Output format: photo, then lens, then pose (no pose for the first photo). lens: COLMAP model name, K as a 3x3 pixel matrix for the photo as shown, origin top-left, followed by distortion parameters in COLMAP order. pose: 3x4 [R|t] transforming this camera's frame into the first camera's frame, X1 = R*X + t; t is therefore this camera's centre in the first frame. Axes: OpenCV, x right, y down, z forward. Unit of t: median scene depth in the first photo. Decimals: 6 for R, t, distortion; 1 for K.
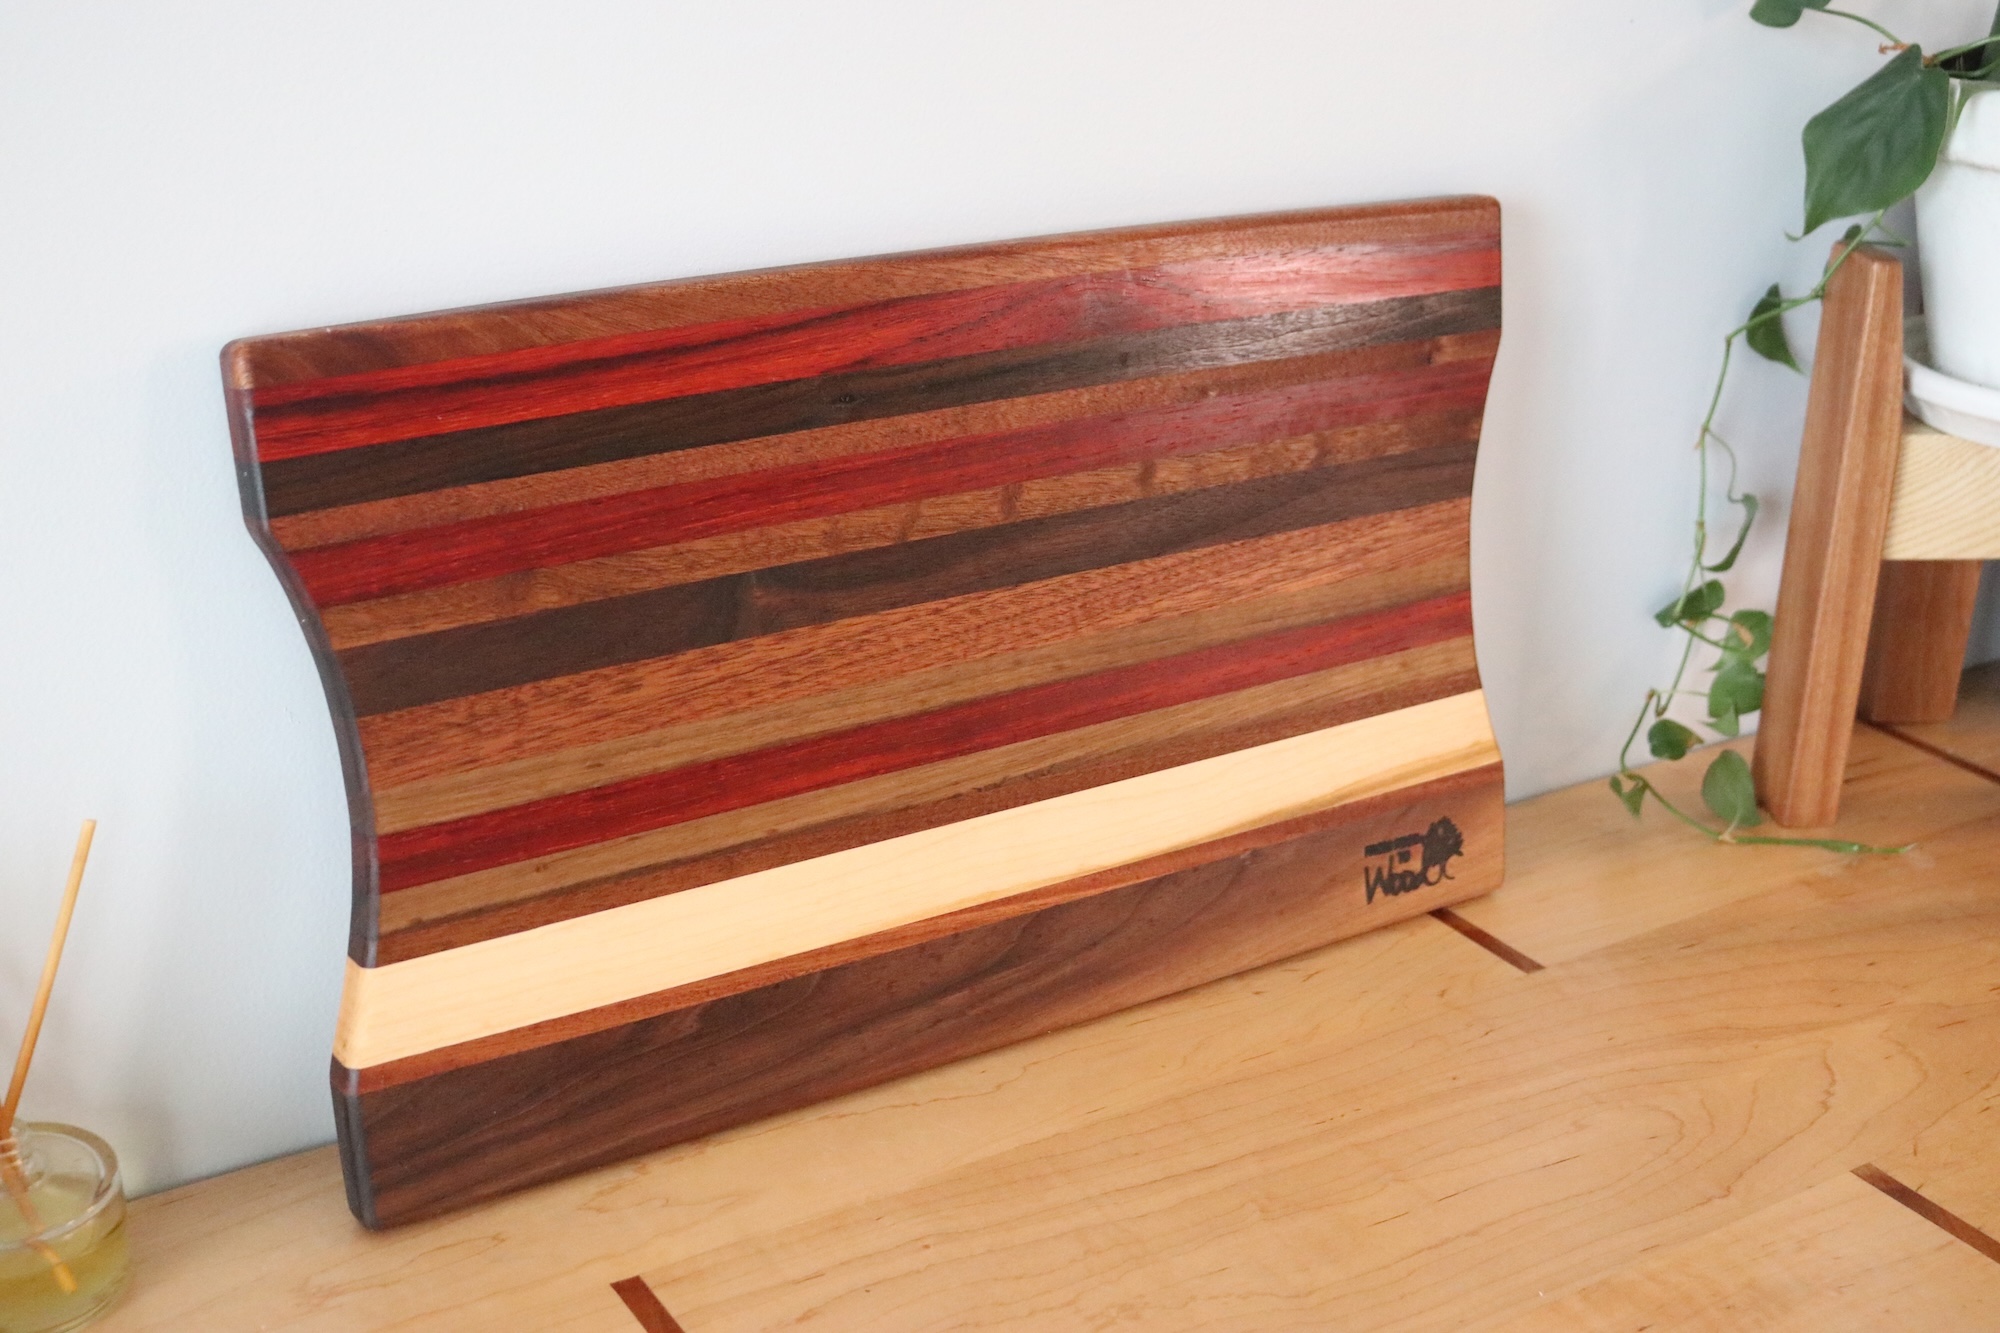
lens RADIAL K [[2482.6, 0, 1013.6], [0, 2482.6, 670.1], [0, 0, 1]] dist [-0.096116, 0.000000]
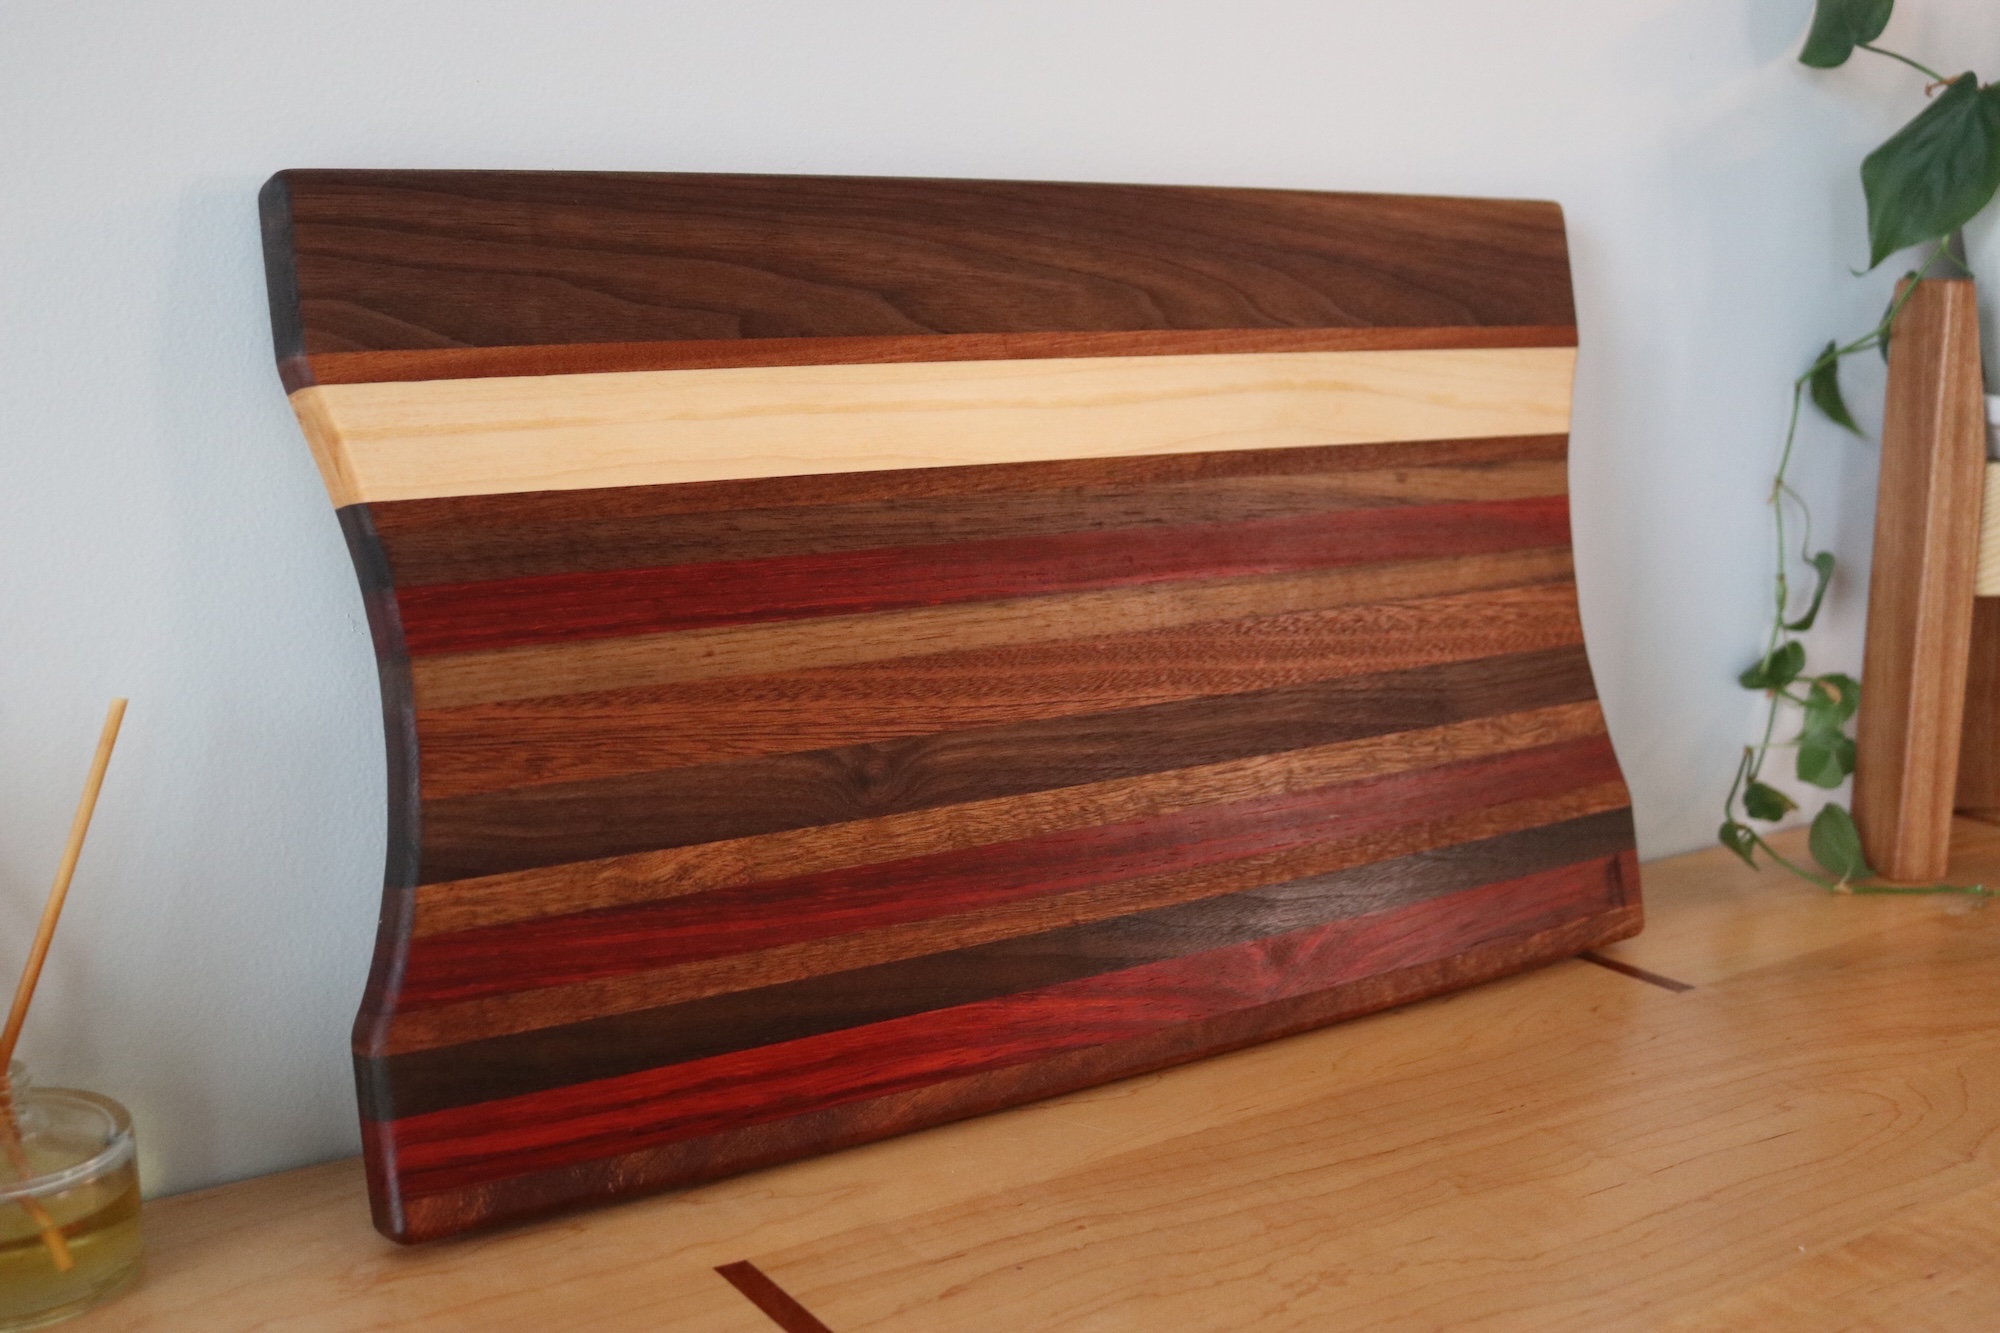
lens RADIAL K [[2152.9, 0, 995.1], [0, 2152.9, 662.8], [0, 0, 1]] dist [-0.090769, 0.000000]
pose [[0.999603, -0.022754, 0.016593, -0.067681], [0.025611, 0.979529, -0.199667, 0.175854], [-0.011710, 0.200012, 0.979723, 0.219213]]
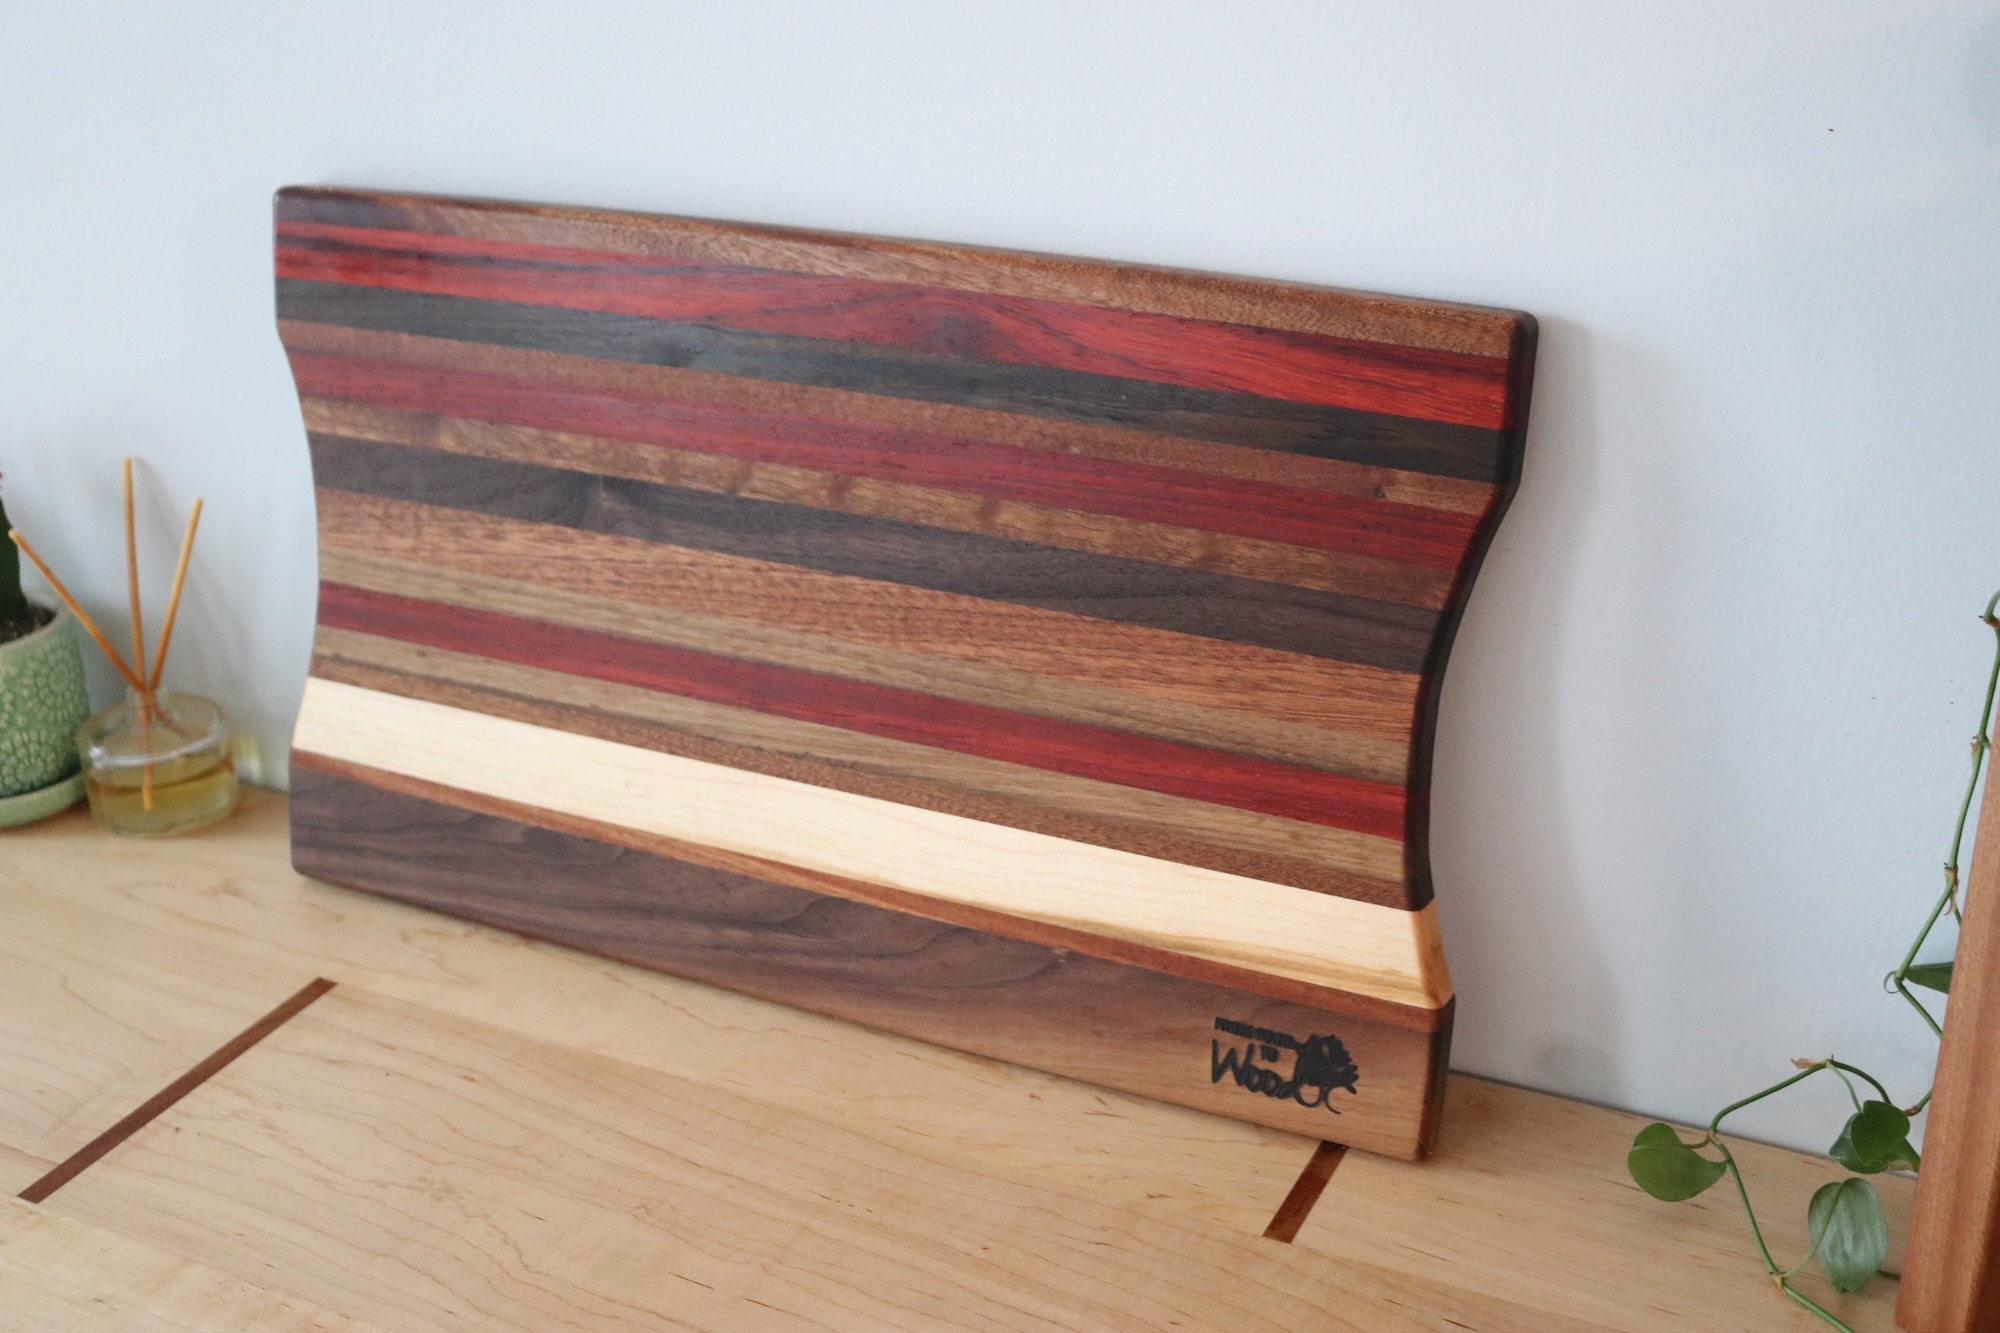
lens RADIAL K [[2482.6, 0, 1007.2], [0, 2482.6, 670.3], [0, 0, 1]] dist [-0.096116, 0.000000]
pose [[0.517215, 0.316255, -0.795280, 0.866504], [-0.296362, 0.937915, 0.180235, -0.203080], [0.802906, 0.142471, 0.578830, 0.483989]]
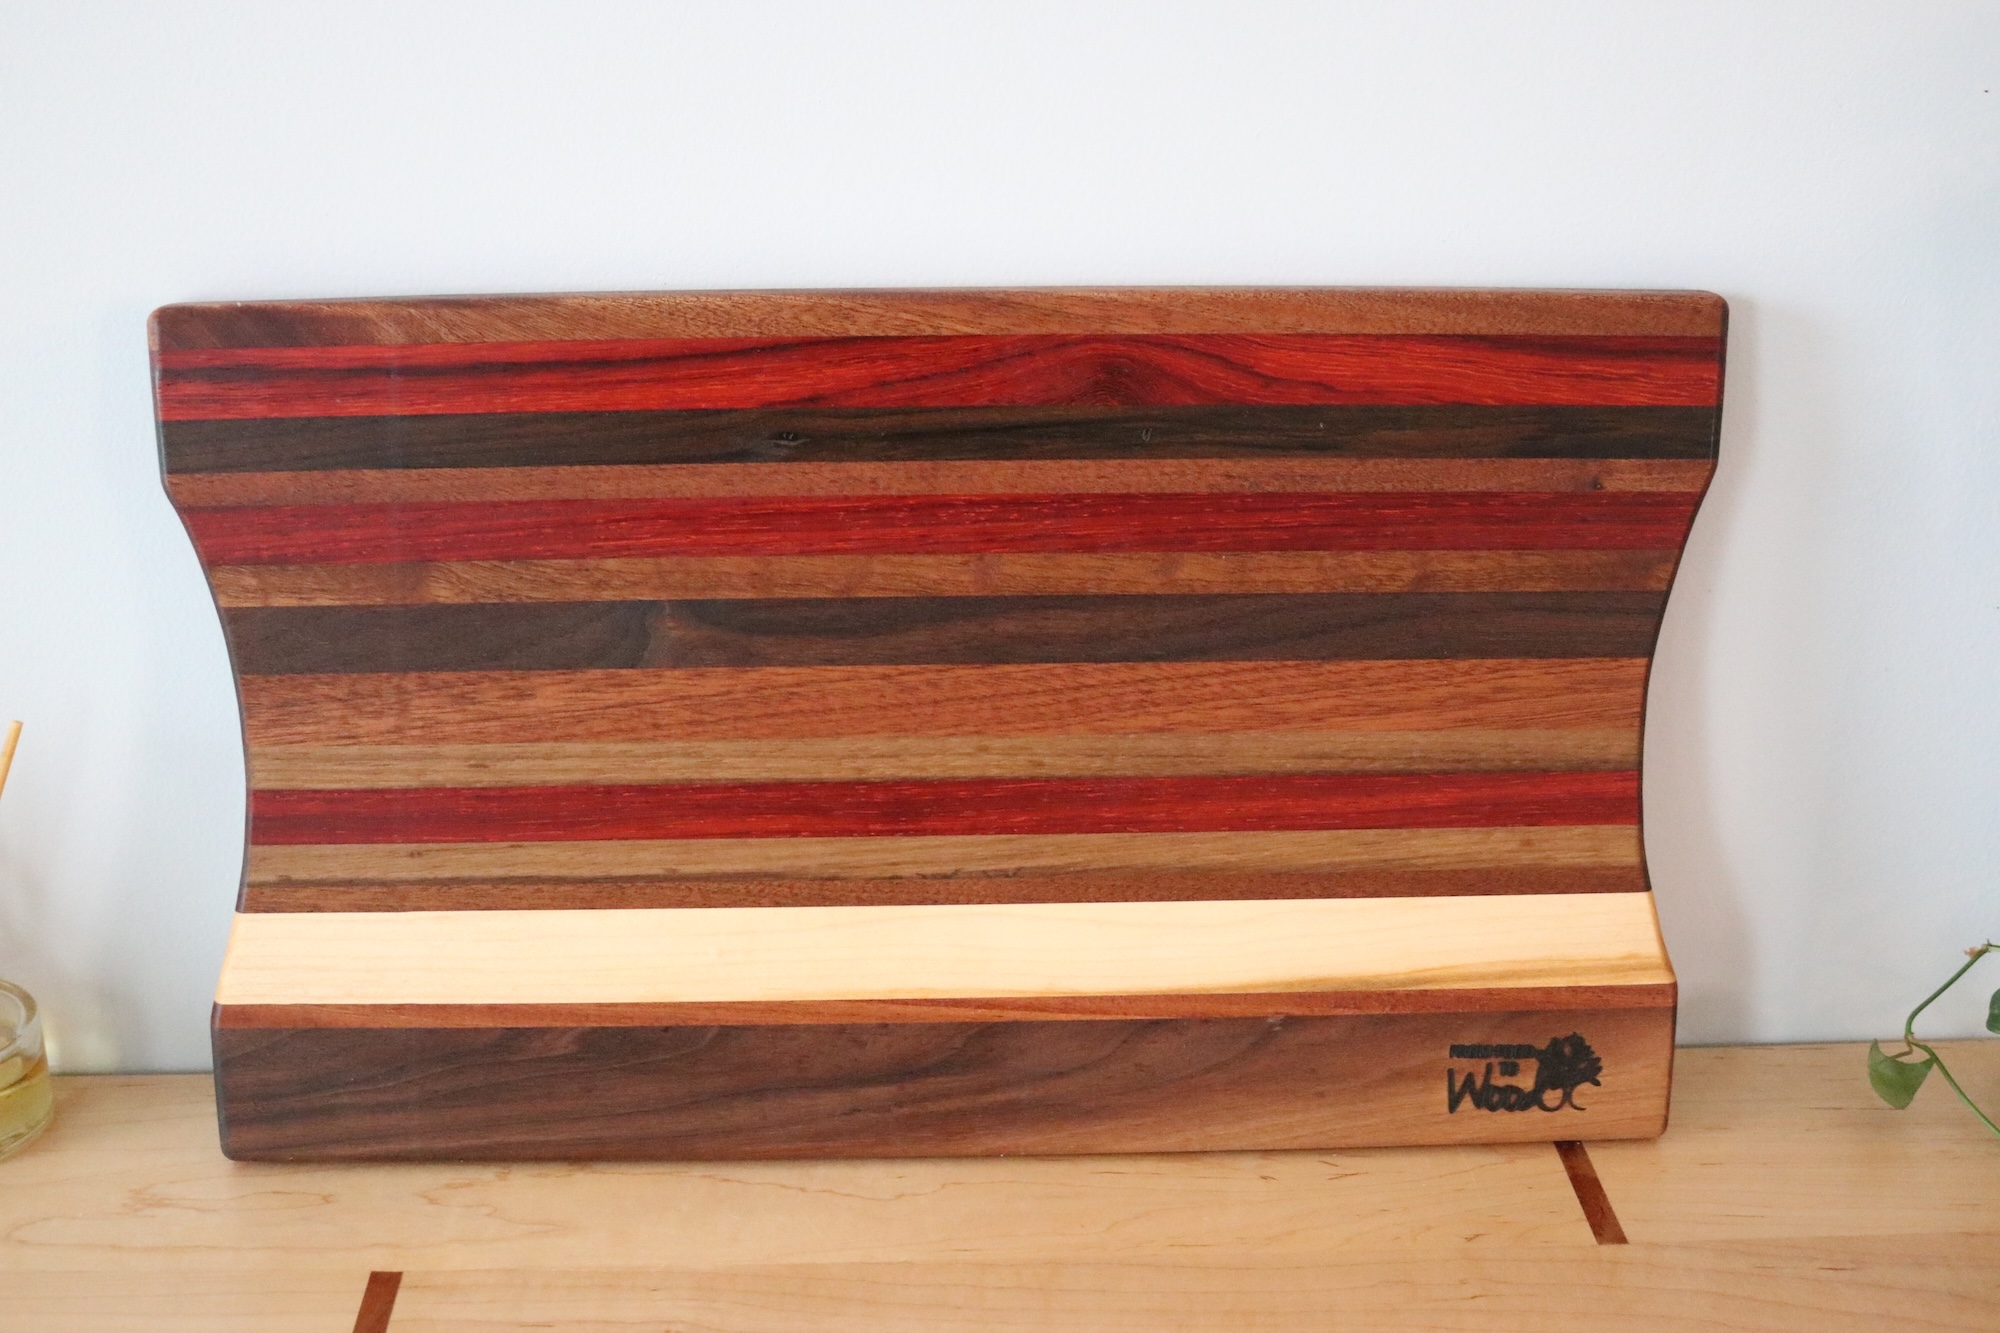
lens RADIAL K [[2482.6, 0, 979.0], [0, 2482.6, 668.1], [0, 0, 1]] dist [-0.096116, 0.000000]
pose [[0.859475, 0.172277, -0.481272, 0.443536], [-0.174186, 0.983854, 0.041114, -0.070887], [0.480585, 0.048494, 0.875606, 0.205228]]
